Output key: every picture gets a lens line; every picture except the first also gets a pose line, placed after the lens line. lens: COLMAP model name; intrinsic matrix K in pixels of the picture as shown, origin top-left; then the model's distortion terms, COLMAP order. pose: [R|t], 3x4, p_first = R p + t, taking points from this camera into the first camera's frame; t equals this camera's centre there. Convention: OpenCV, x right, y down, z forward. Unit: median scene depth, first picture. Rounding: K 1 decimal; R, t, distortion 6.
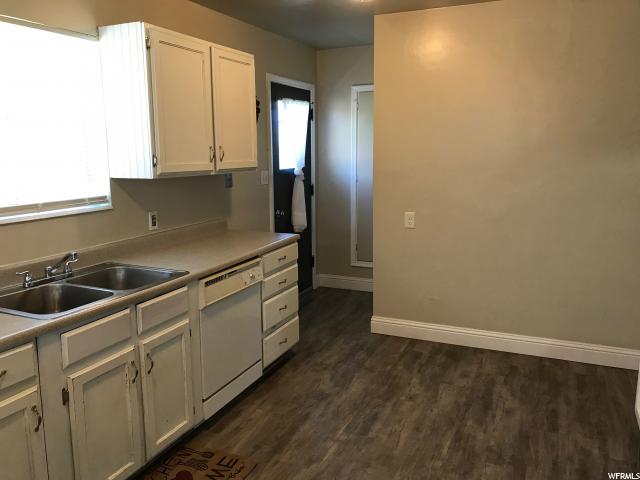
lens RADIAL K [[525.1, 0, 316.6], [0, 525.1, 235.8], [0, 0, 1]] dist [0.005297, -0.007416]
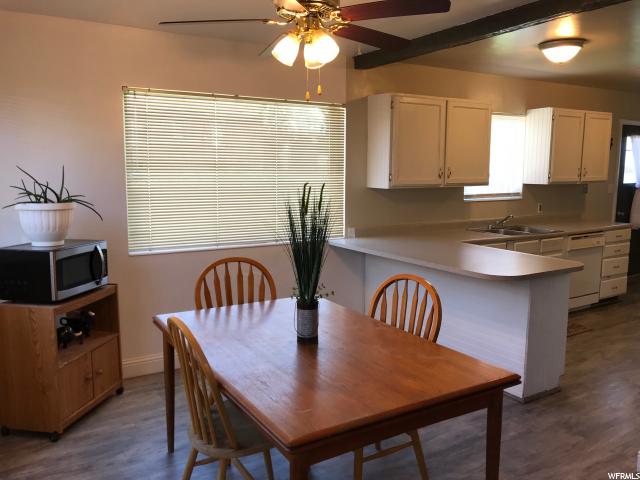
lens RADIAL K [[528.7, 0, 306.9], [0, 528.7, 238.2], [0, 0, 1]] dist [0.006715, 0.003955]
pose [[0.817643, 0.087898, -0.568977, 0.088146], [-0.102507, 0.994712, 0.006361, 0.150891], [0.566527, 0.053124, 0.822329, -0.997086]]
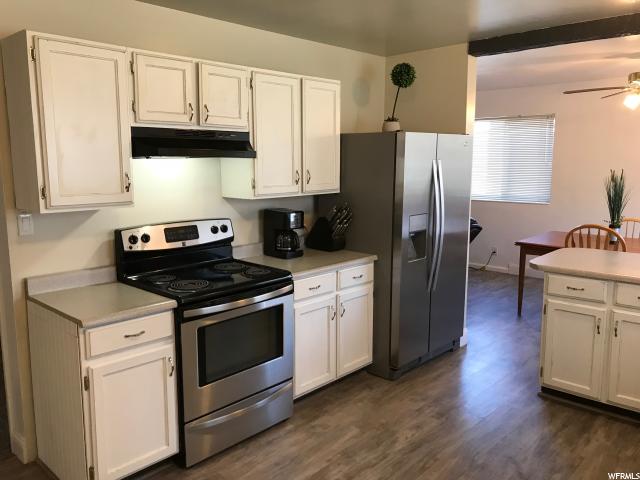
lens RADIAL K [[525.1, 0, 316.6], [0, 525.1, 235.8], [0, 0, 1]] dist [0.005297, -0.007416]
pose [[-0.945506, -0.039642, 0.323182, 0.010542], [0.062267, 0.952228, 0.298971, -0.240871], [-0.319595, 0.302803, -0.897869, 1.301402]]
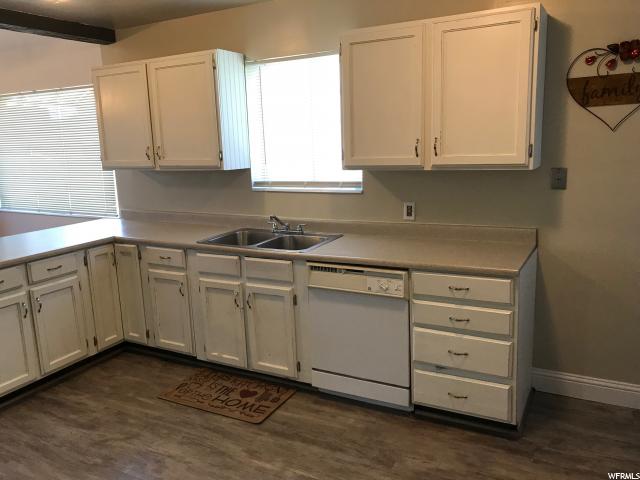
lens RADIAL K [[525.1, 0, 316.6], [0, 525.1, 235.8], [0, 0, 1]] dist [0.005297, -0.007416]
pose [[-0.084035, 0.191083, -0.977970, 0.722218], [-0.129217, 0.971065, 0.200837, -0.165838], [0.988049, 0.143248, -0.056913, 0.893491]]
